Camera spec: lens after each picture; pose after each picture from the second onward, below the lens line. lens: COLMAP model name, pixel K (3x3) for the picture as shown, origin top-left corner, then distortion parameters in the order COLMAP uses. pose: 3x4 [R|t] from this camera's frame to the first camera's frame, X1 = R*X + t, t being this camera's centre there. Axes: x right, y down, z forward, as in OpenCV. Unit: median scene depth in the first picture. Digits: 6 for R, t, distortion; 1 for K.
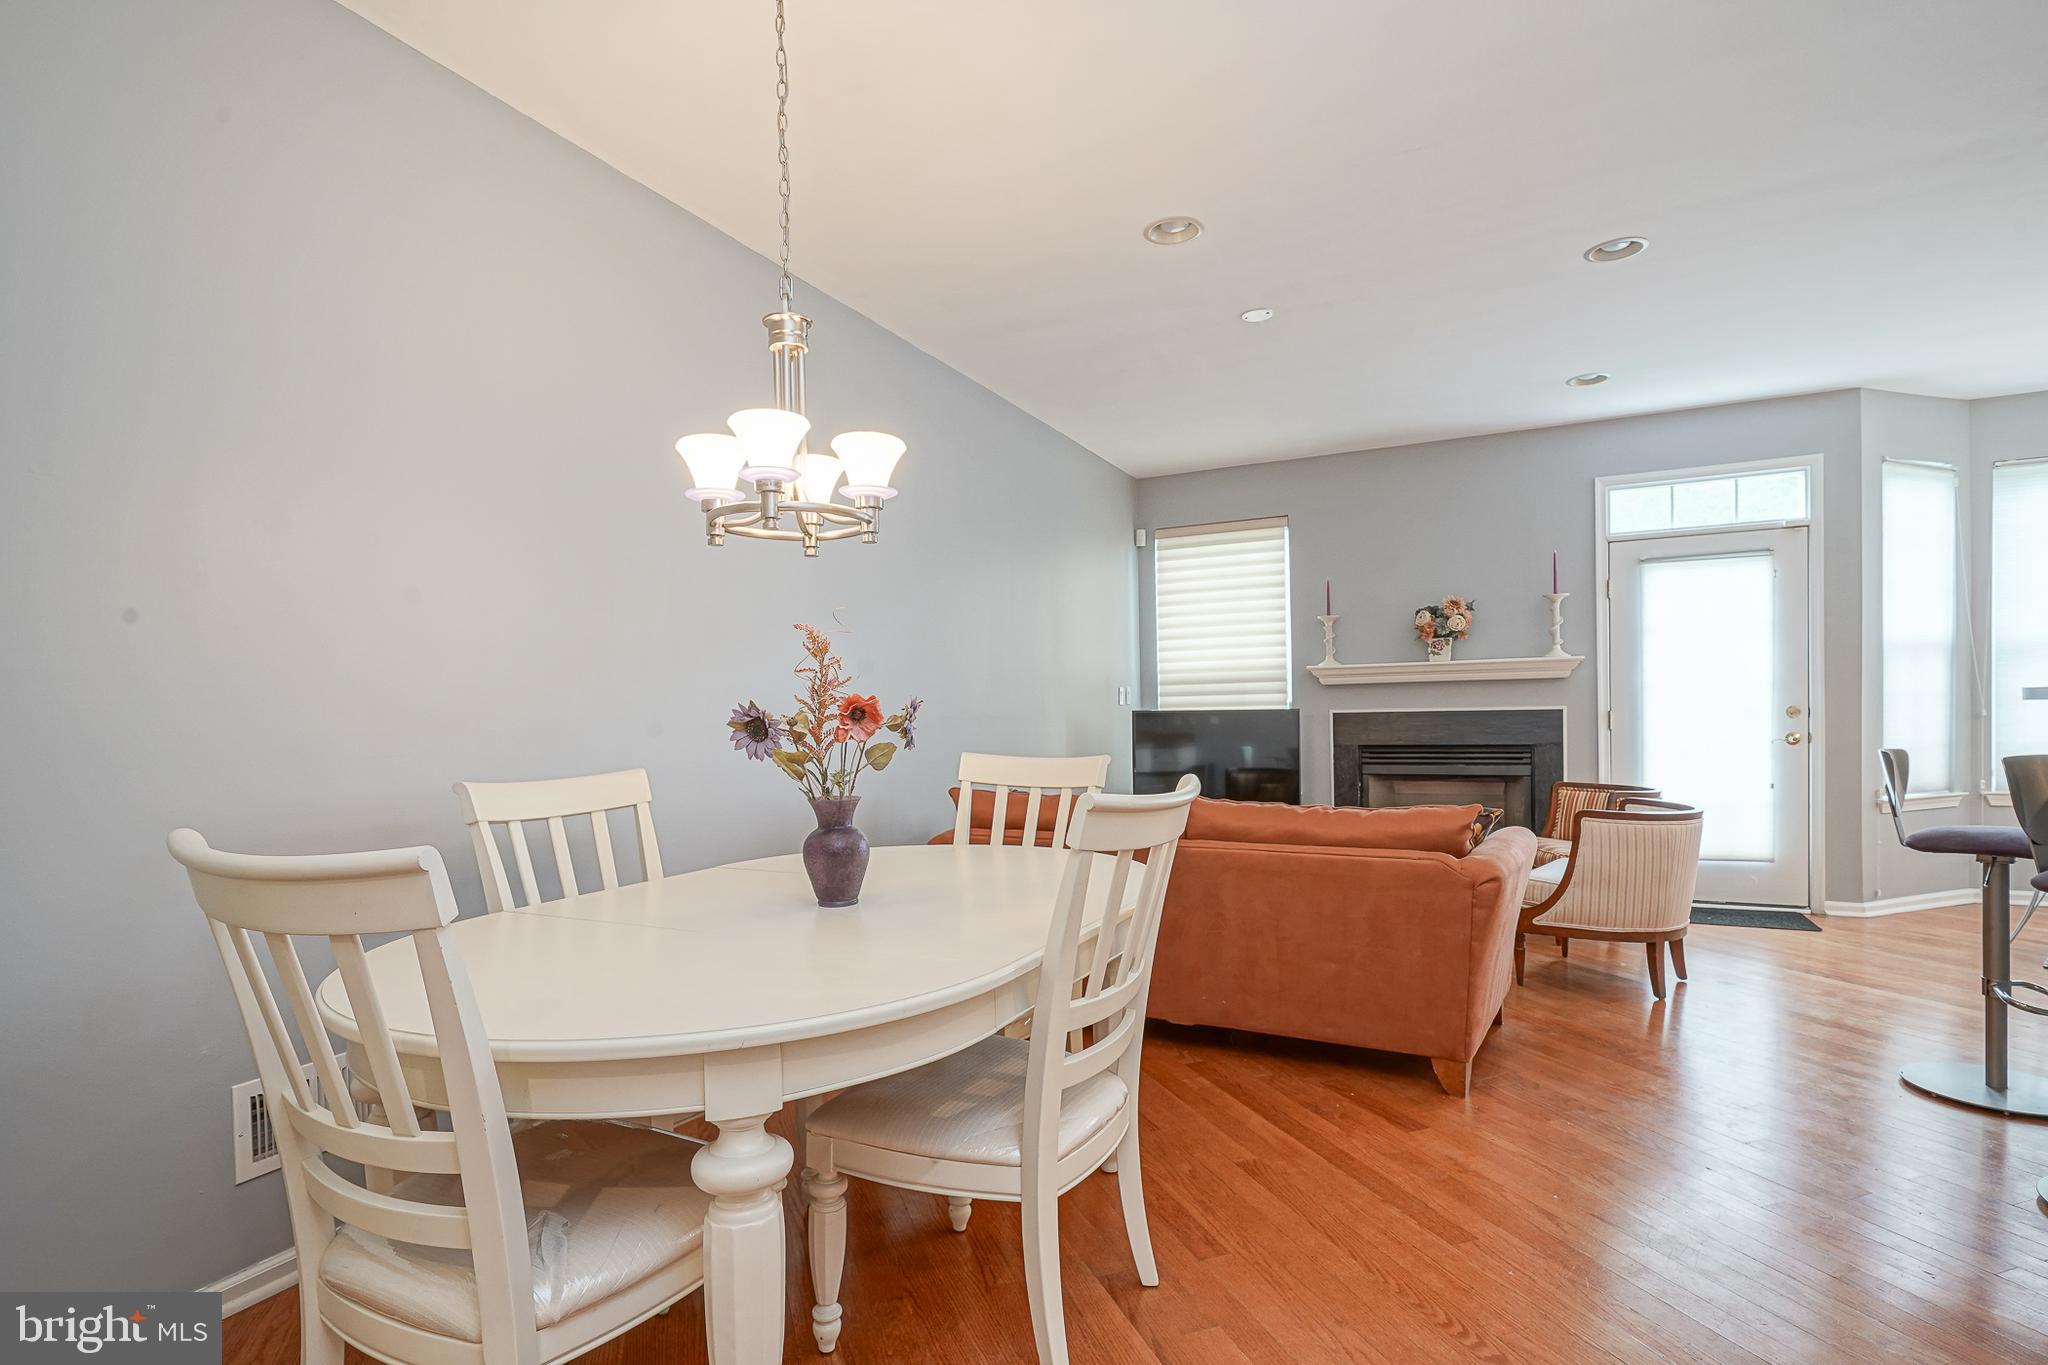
lens RADIAL K [[1026.8, 0, 1025.0], [0, 1026.8, 728.3], [0, 0, 1]] dist [-0.000701, -0.000726]
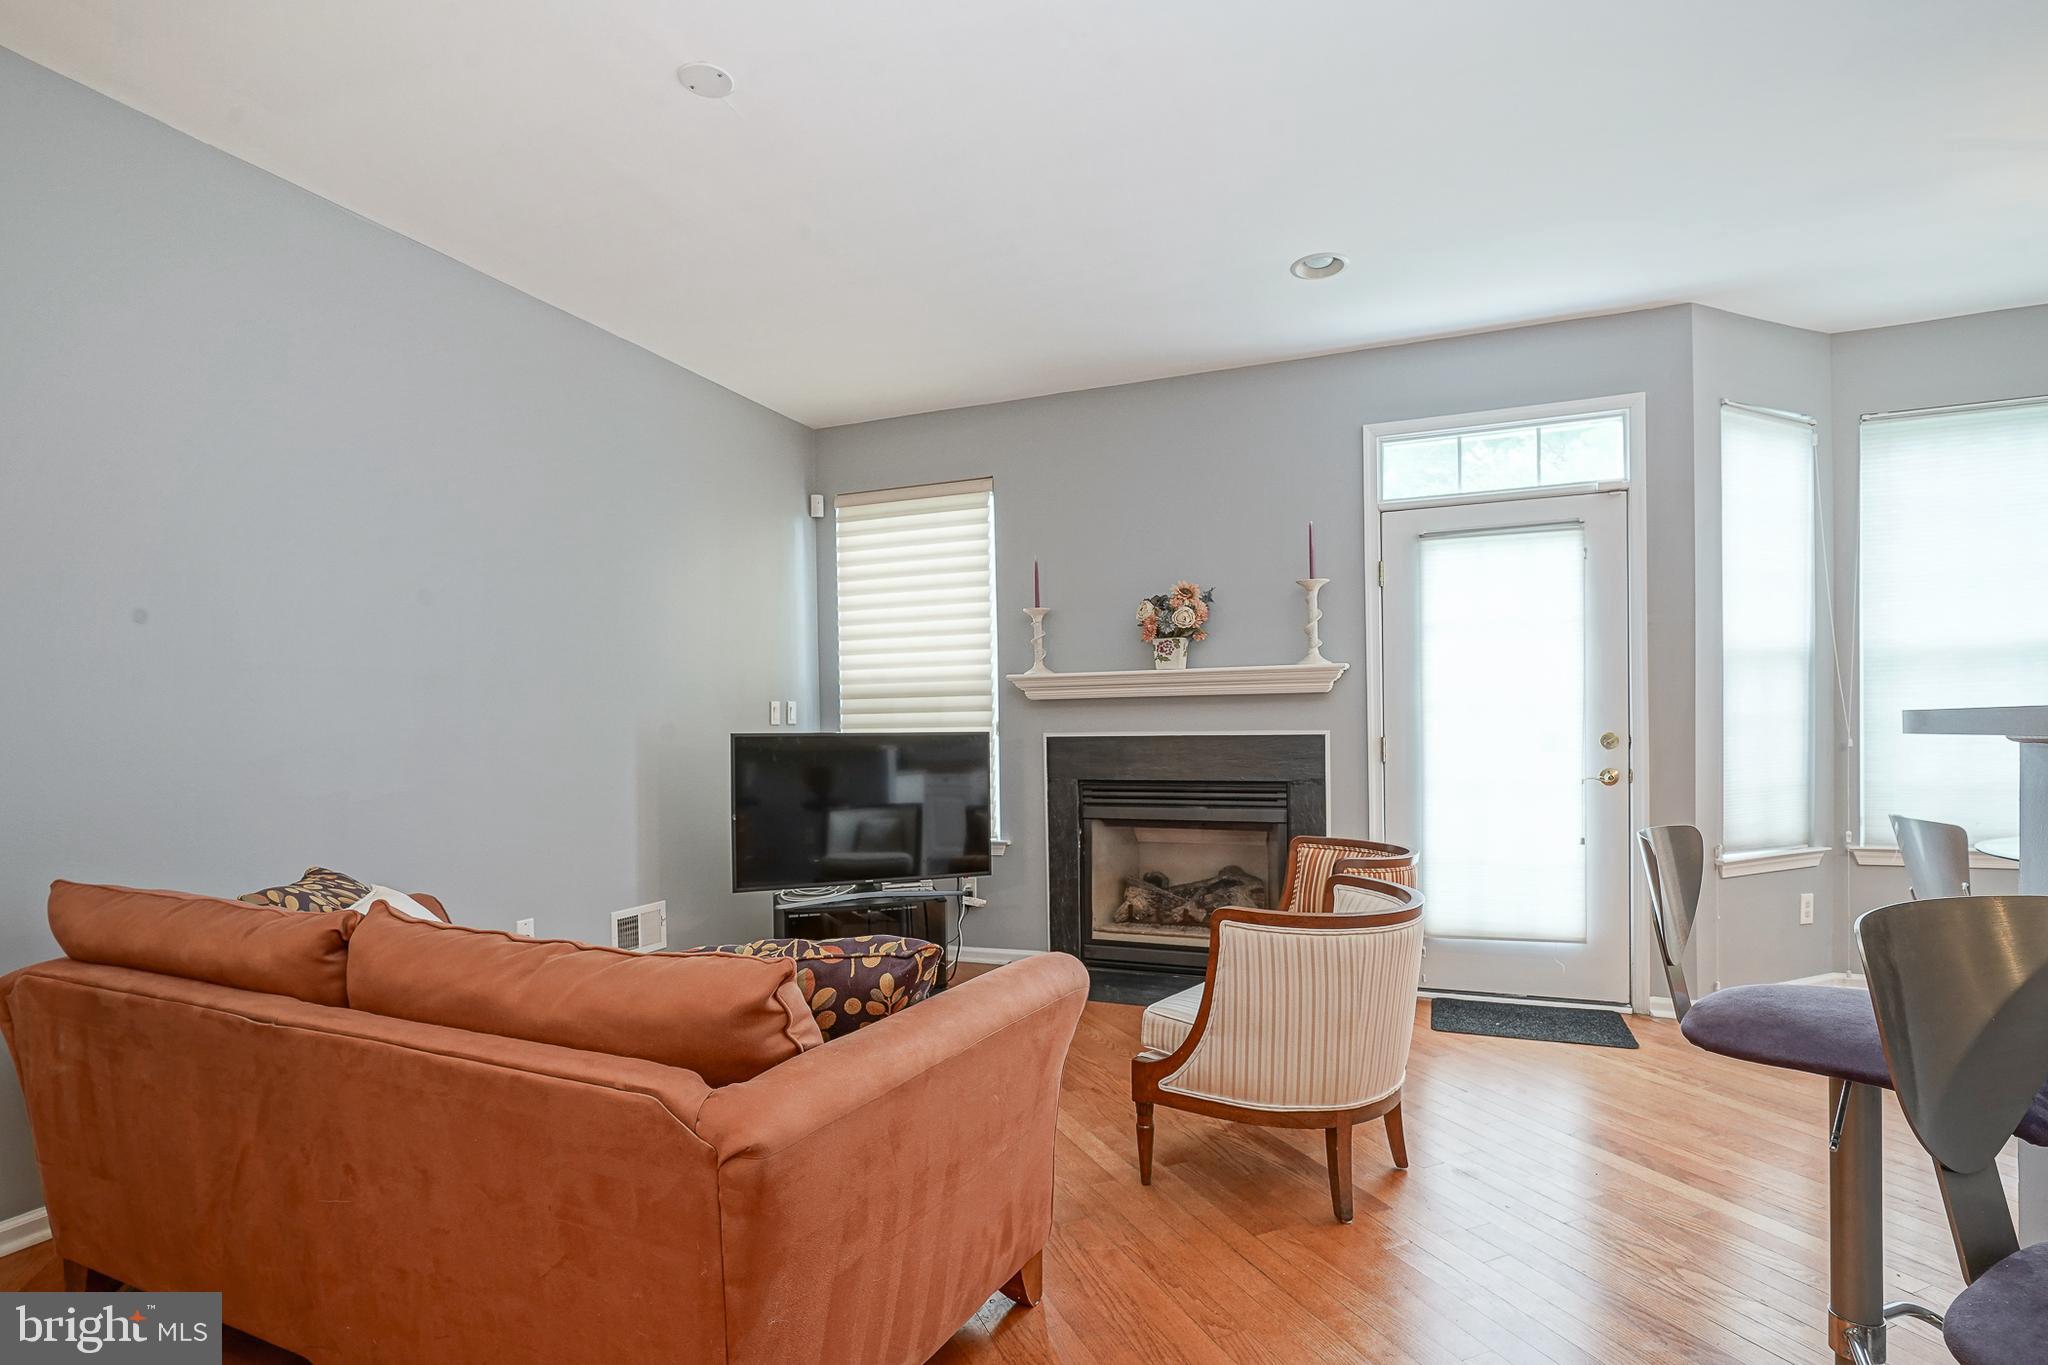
lens RADIAL K [[1027.8, 0, 1033.2], [0, 1027.8, 734.7], [0, 0, 1]] dist [-0.006837, 0.000812]
pose [[0.997126, 0.005977, 0.075531, 0.261576], [-0.005165, 0.999927, -0.010944, -0.009429], [-0.075591, 0.010522, 0.997083, 0.276071]]
